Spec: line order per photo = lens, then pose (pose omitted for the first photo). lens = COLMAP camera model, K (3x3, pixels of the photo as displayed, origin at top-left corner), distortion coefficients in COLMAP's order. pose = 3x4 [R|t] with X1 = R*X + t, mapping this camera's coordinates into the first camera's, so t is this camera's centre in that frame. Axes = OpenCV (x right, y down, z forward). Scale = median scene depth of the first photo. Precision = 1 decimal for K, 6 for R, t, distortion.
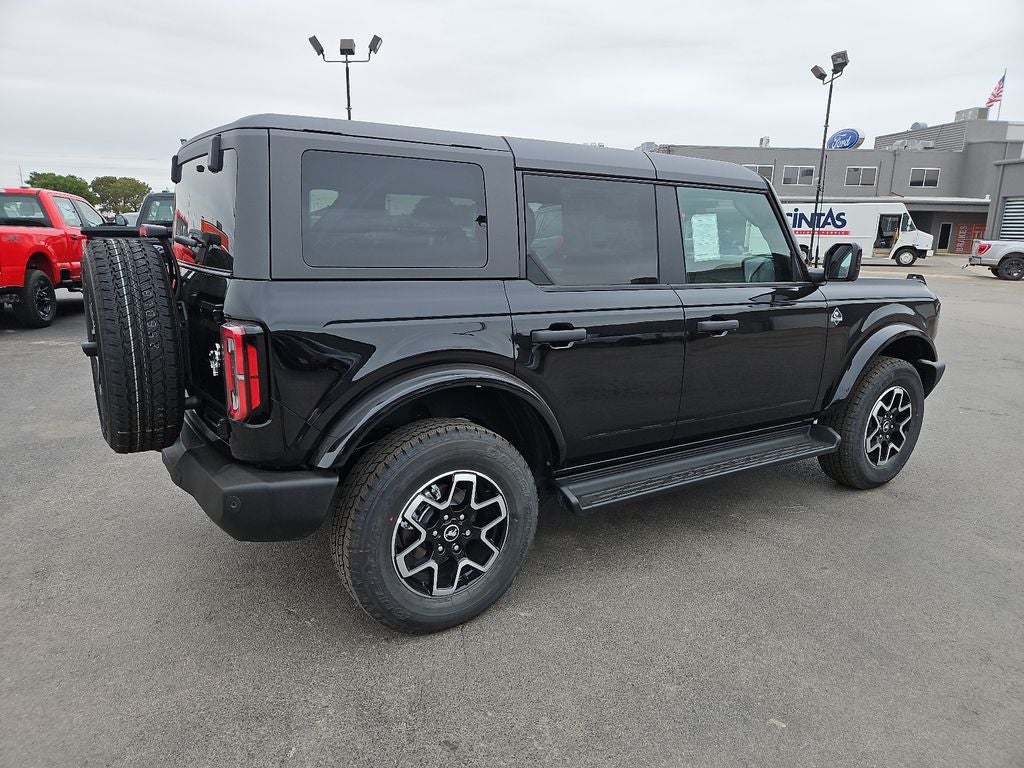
lens RADIAL K [[696.8, 0, 516.0], [0, 696.8, 385.7], [0, 0, 1]] dist [0.050164, -0.035248]
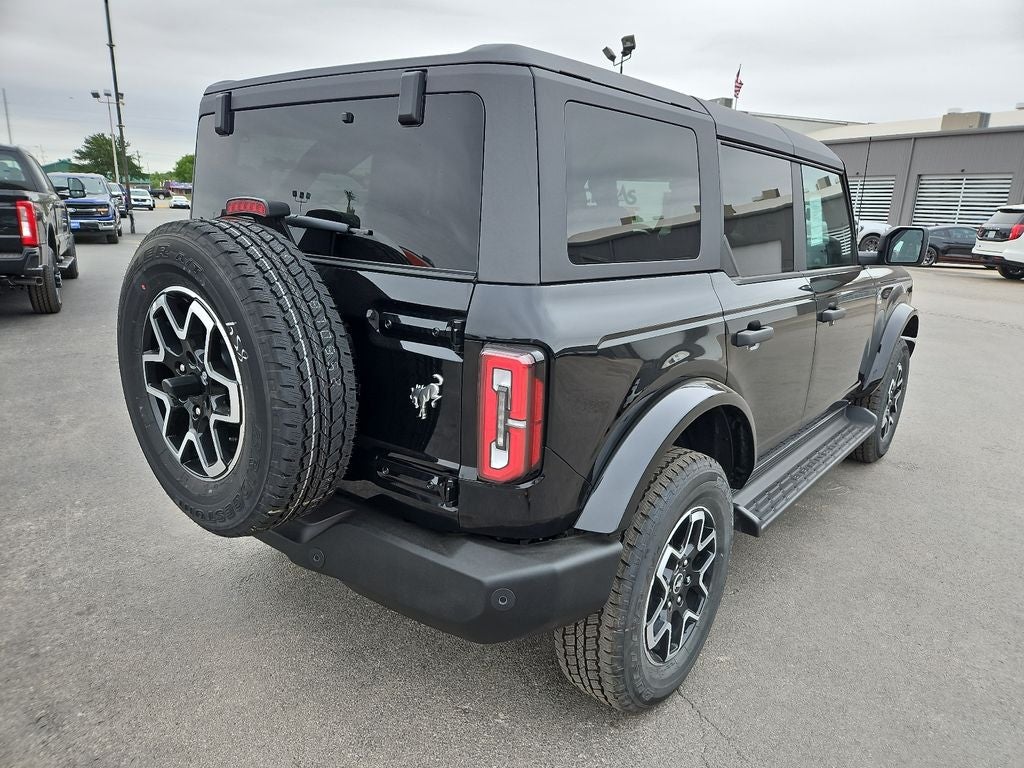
lens RADIAL K [[696.8, 0, 510.9], [0, 696.8, 387.3], [0, 0, 1]] dist [0.050164, -0.035248]
pose [[0.945621, -0.063968, 0.318917, -0.083673], [0.050039, 0.997409, 0.051689, -0.011480], [-0.321398, -0.032920, 0.946372, 0.045762]]
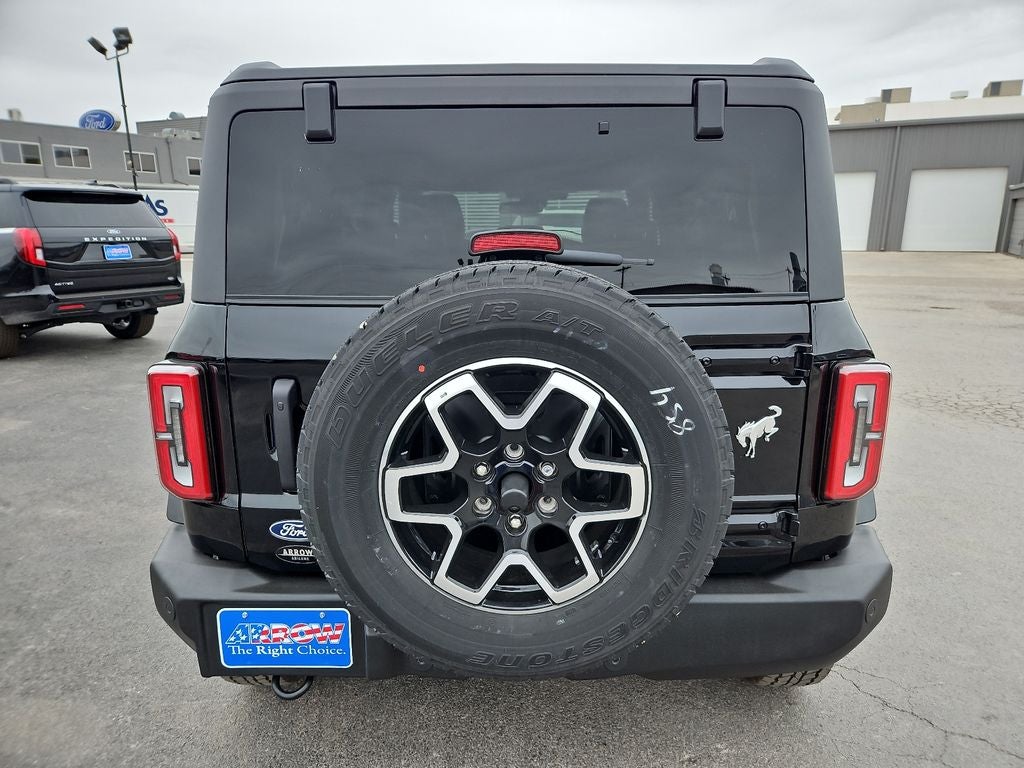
lens RADIAL K [[696.8, 0, 517.5], [0, 696.8, 385.4], [0, 0, 1]] dist [0.050164, -0.035248]
pose [[0.550281, -0.208190, 0.808608, -0.118324], [0.194655, 0.973720, 0.118232, -0.019948], [-0.811973, 0.092339, 0.576345, 0.080186]]
